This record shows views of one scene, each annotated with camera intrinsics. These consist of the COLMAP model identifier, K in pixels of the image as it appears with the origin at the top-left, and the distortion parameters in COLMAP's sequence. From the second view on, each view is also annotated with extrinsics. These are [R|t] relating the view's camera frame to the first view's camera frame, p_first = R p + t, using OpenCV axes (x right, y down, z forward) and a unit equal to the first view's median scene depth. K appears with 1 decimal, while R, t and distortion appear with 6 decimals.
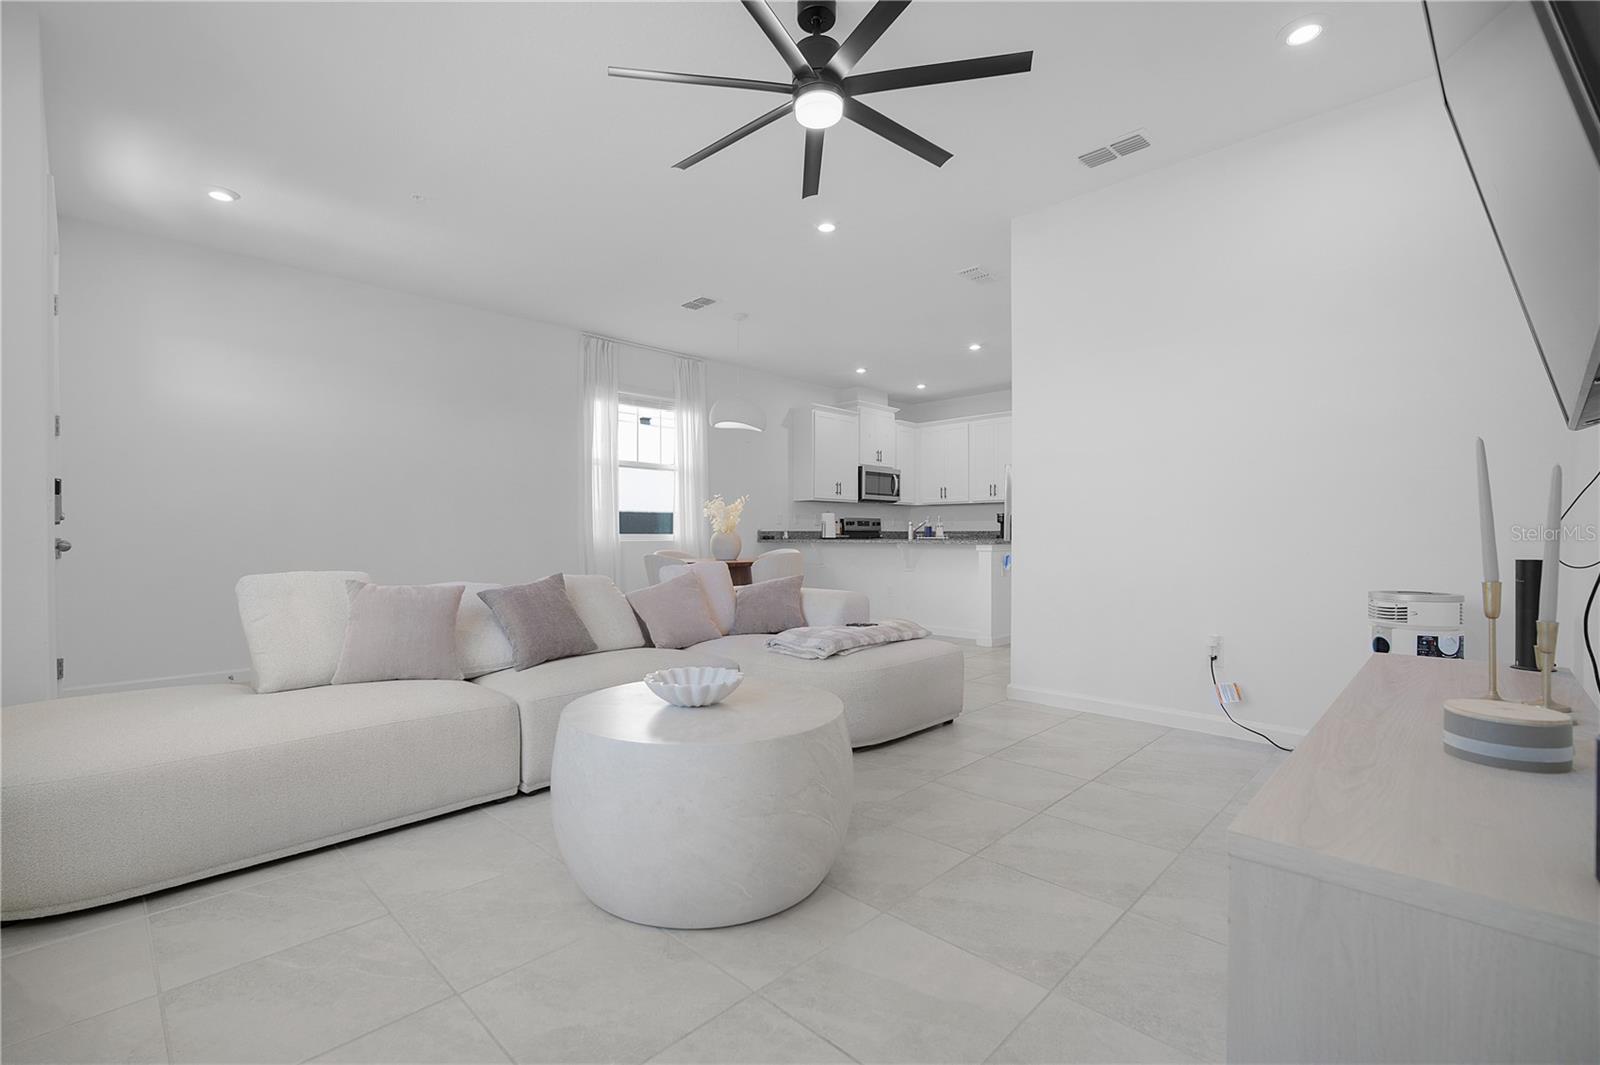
lens RADIAL K [[717.6, 0, 800.0], [0, 717.6, 532.5], [0, 0, 1]] dist [-0.000918, 0.000570]
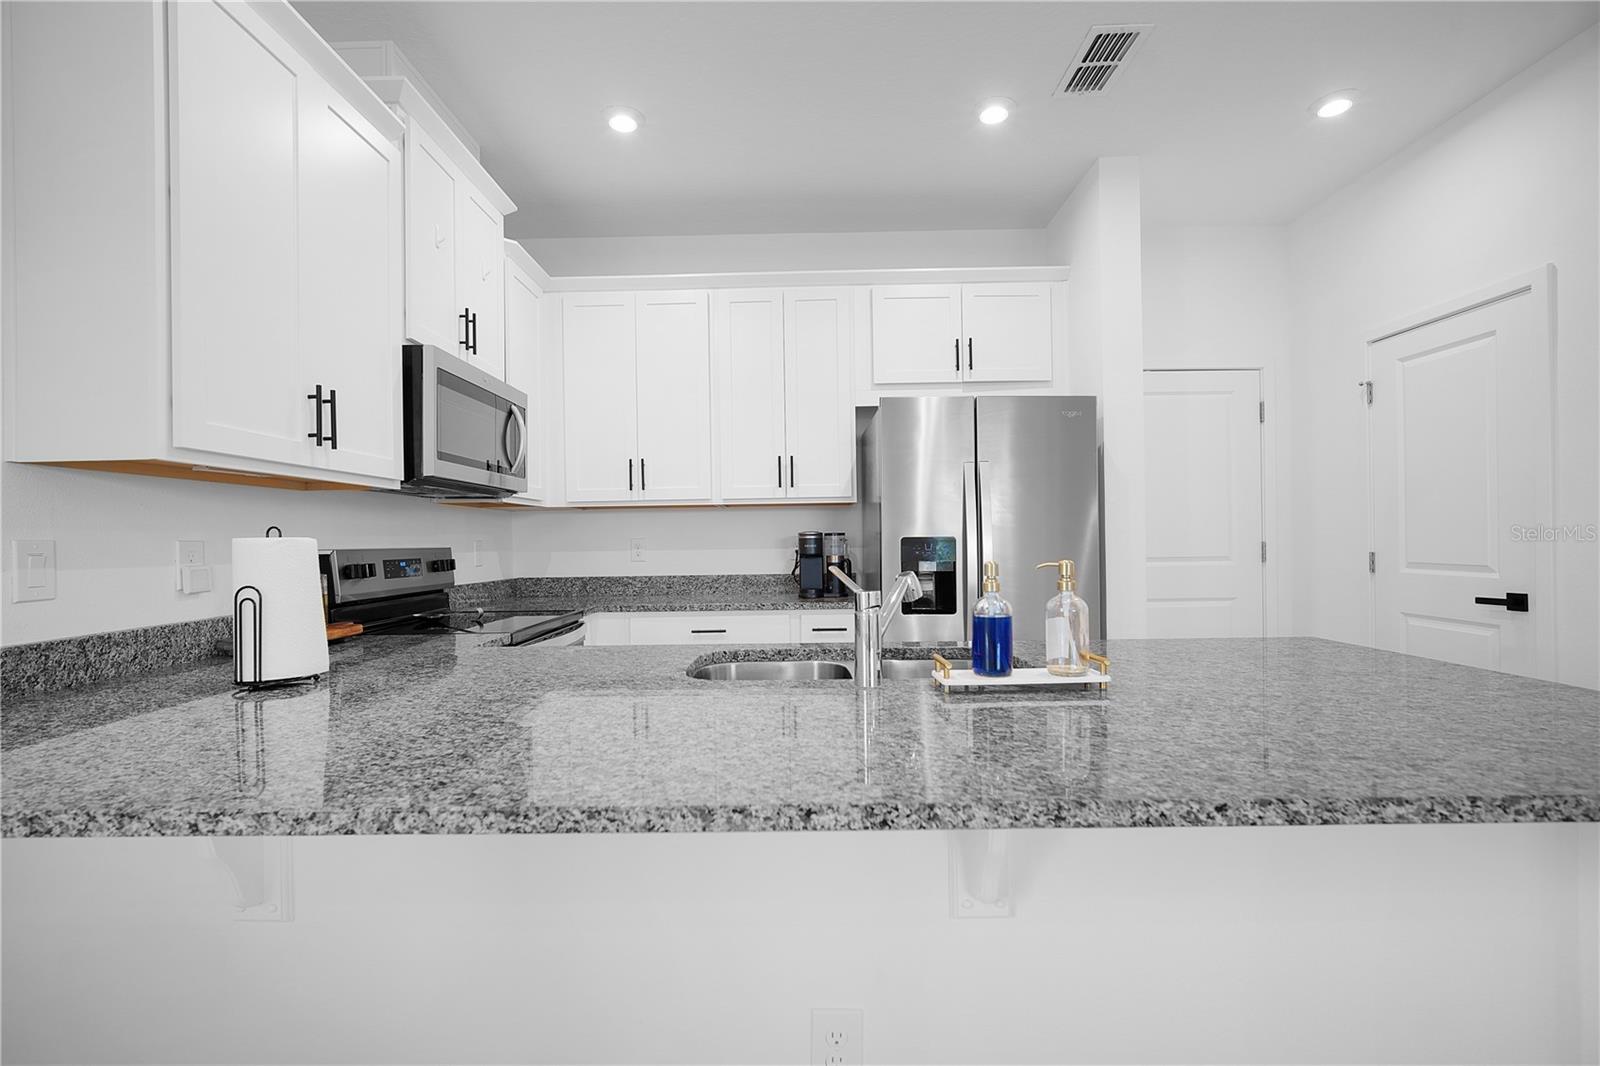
lens RADIAL K [[717.6, 0, 800.0], [0, 717.6, 533.0], [0, 0, 1]] dist [-0.000918, 0.000570]
pose [[0.717529, -0.001917, 0.696526, 0.005679], [0.014350, 0.999825, -0.012030, -0.020521], [-0.696381, 0.018627, 0.717430, 0.697888]]
